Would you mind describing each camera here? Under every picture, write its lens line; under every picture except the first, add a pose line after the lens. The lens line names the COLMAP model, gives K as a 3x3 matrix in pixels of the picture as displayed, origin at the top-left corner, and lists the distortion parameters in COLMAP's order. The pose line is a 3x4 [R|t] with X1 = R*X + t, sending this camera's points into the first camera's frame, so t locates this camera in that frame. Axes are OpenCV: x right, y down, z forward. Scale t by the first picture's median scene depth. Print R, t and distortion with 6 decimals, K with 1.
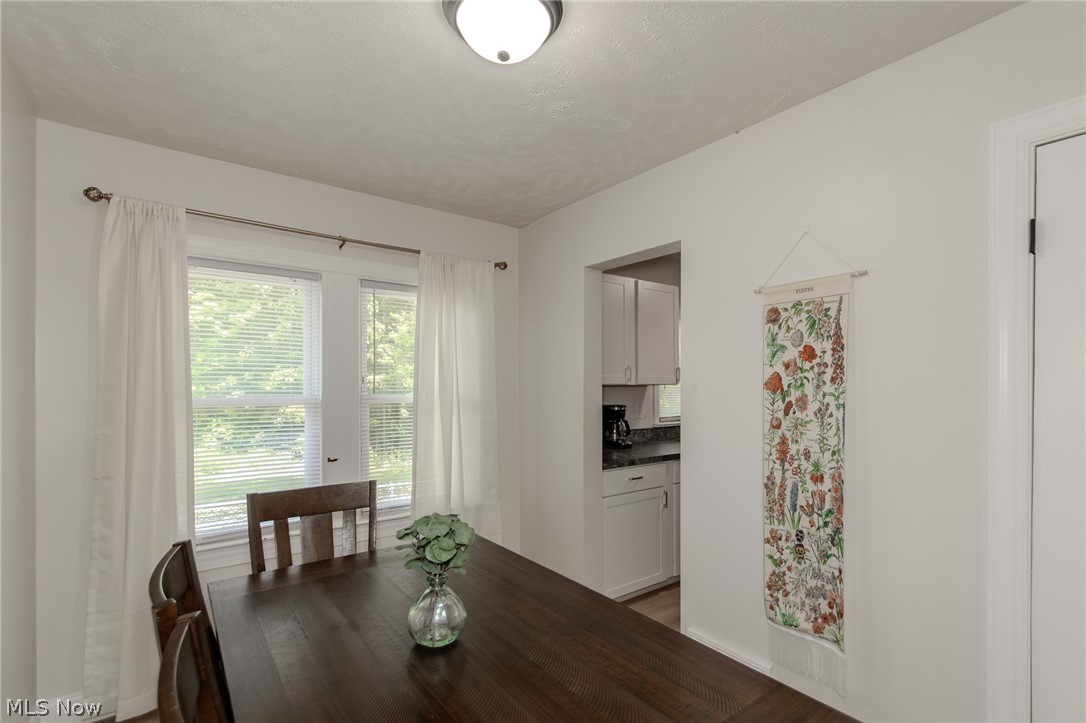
lens RADIAL K [[504.4, 0, 542.5], [0, 504.4, 370.0], [0, 0, 1]] dist [0.012644, -0.000011]
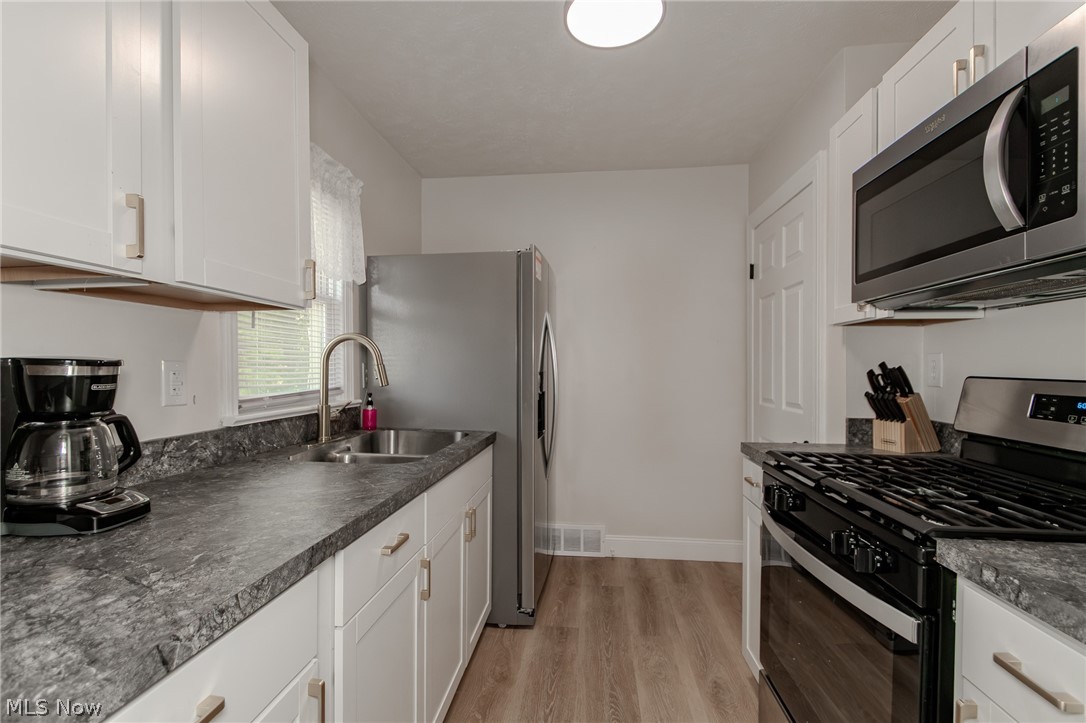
lens RADIAL K [[504.4, 0, 542.5], [0, 504.4, 370.0], [0, 0, 1]] dist [0.012644, -0.000011]
pose [[0.664436, -0.009440, 0.747285, 0.108276], [-0.017756, 0.999439, 0.028412, 0.061618], [-0.747134, -0.032147, 0.663896, 0.629842]]
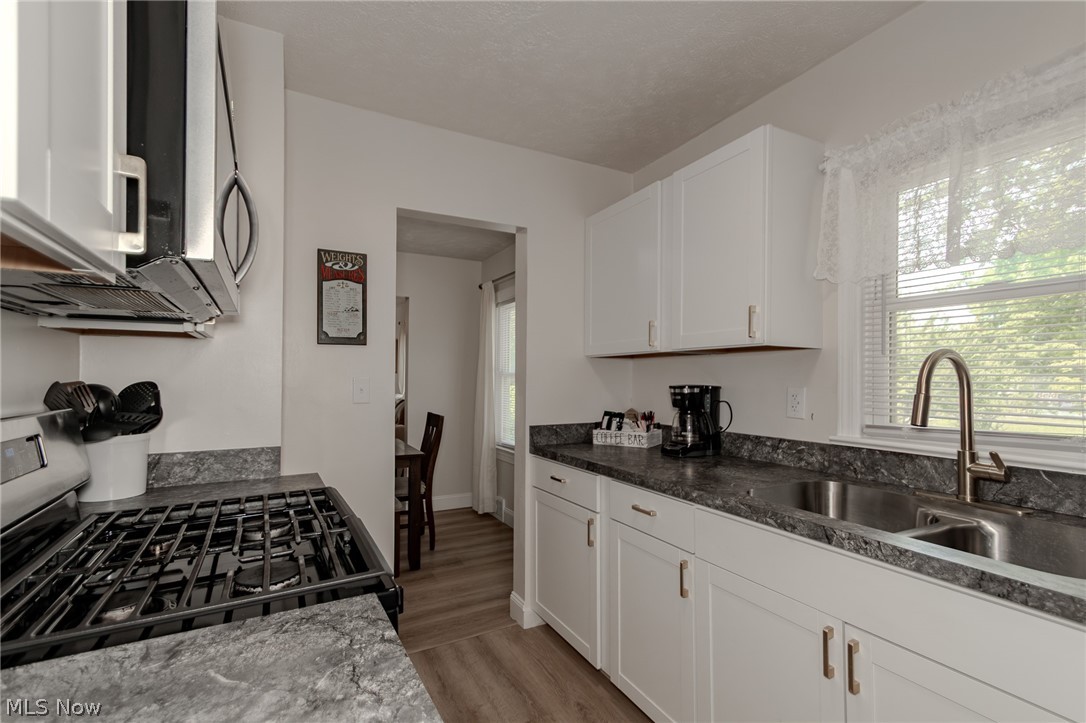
lens RADIAL K [[504.4, 0, 542.5], [0, 504.4, 370.0], [0, 0, 1]] dist [0.012644, -0.000011]
pose [[-0.138556, -0.023739, -0.990070, 0.742777], [0.016905, 0.999510, -0.026331, 0.061976], [0.990210, -0.020386, -0.138087, 0.879730]]
